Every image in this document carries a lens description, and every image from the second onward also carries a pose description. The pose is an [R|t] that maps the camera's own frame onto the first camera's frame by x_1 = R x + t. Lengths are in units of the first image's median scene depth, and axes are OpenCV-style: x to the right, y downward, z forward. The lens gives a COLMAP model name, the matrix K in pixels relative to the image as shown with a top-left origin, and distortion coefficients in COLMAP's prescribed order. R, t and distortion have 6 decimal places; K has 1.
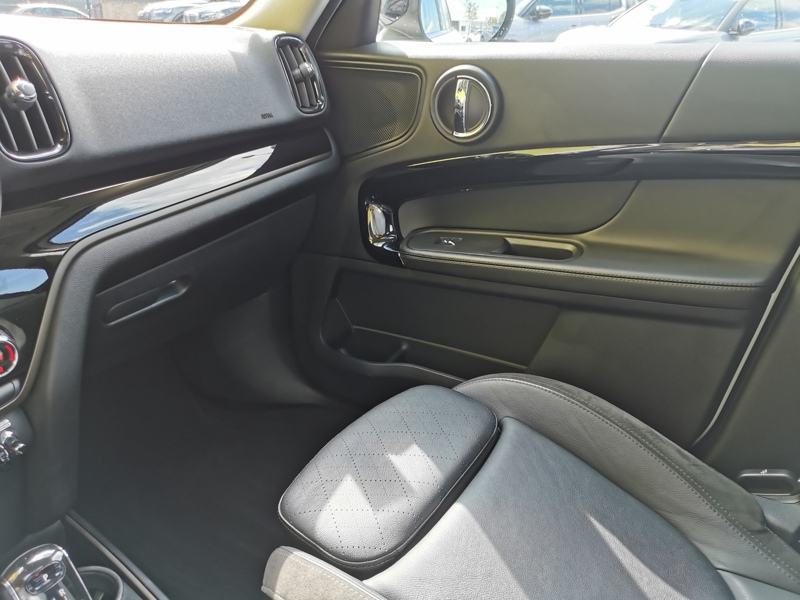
lens RADIAL K [[621.5, 0, 398.8], [0, 621.5, 294.0], [0, 0, 1]] dist [0.021335, 0.003210]
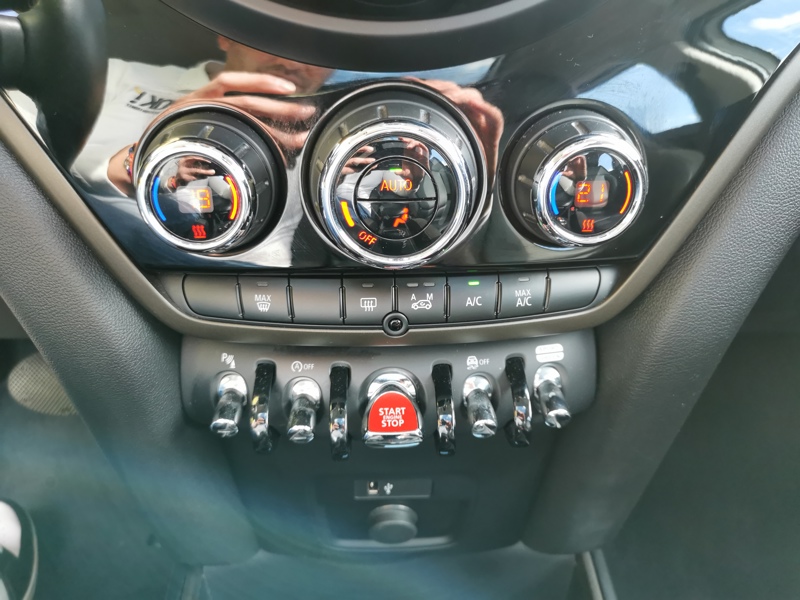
lens RADIAL K [[621.5, 0, 398.8], [0, 621.5, 294.0], [0, 0, 1]] dist [0.021335, 0.003210]
pose [[0.561744, 0.348755, -0.750209, -0.341715], [-0.322088, 0.927452, 0.189977, 0.110345], [0.762038, 0.134916, 0.633321, 0.581321]]
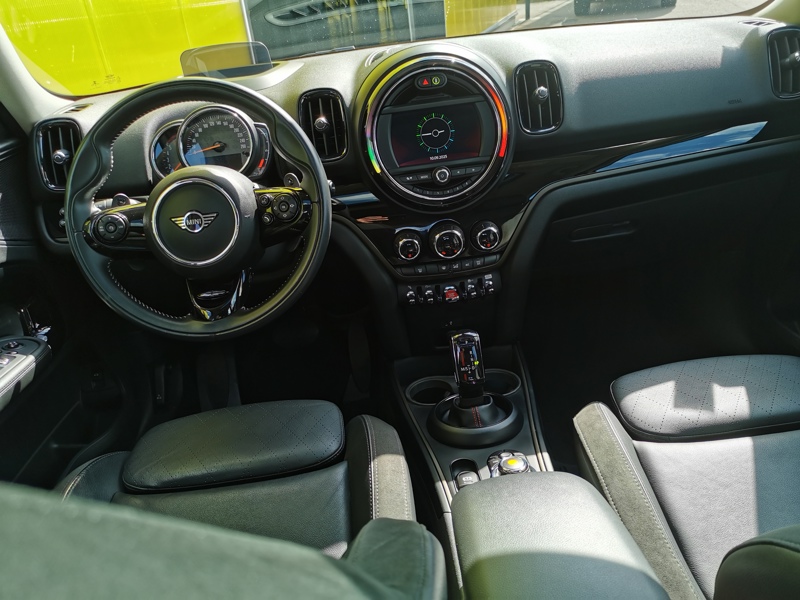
lens RADIAL K [[627.8, 0, 400.0], [0, 627.8, 300.0], [0, 0, 1]] dist [0.017102, 0.000422]
pose [[0.589095, 0.278767, -0.758457, 0.622053], [-0.206426, 0.959382, 0.192285, -0.028022], [0.781253, 0.043291, 0.622712, -0.351801]]
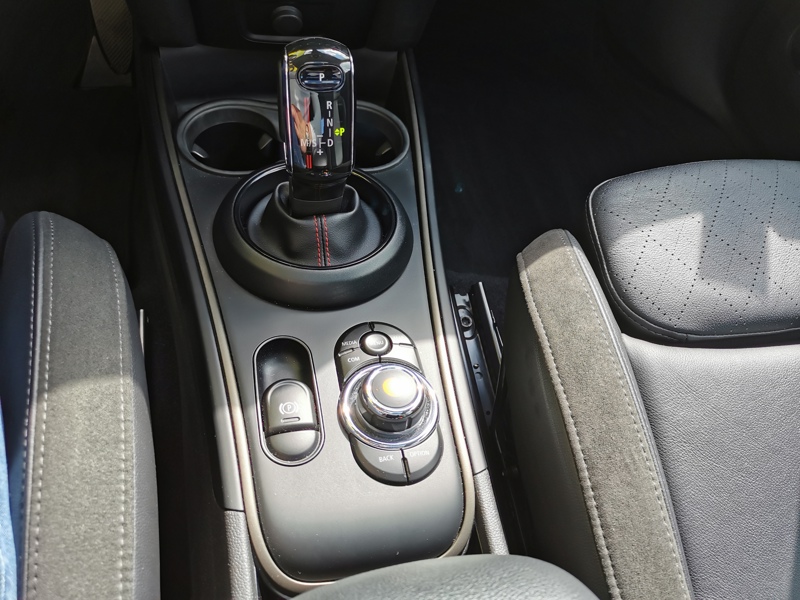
lens RADIAL K [[621.5, 0, 398.8], [0, 621.5, 294.0], [0, 0, 1]] dist [0.021335, 0.003210]
pose [[0.683378, 0.659935, -0.312218, -0.037359], [-0.420095, 0.705220, 0.571126, 0.105217], [0.597088, -0.259134, 0.759167, 0.267165]]
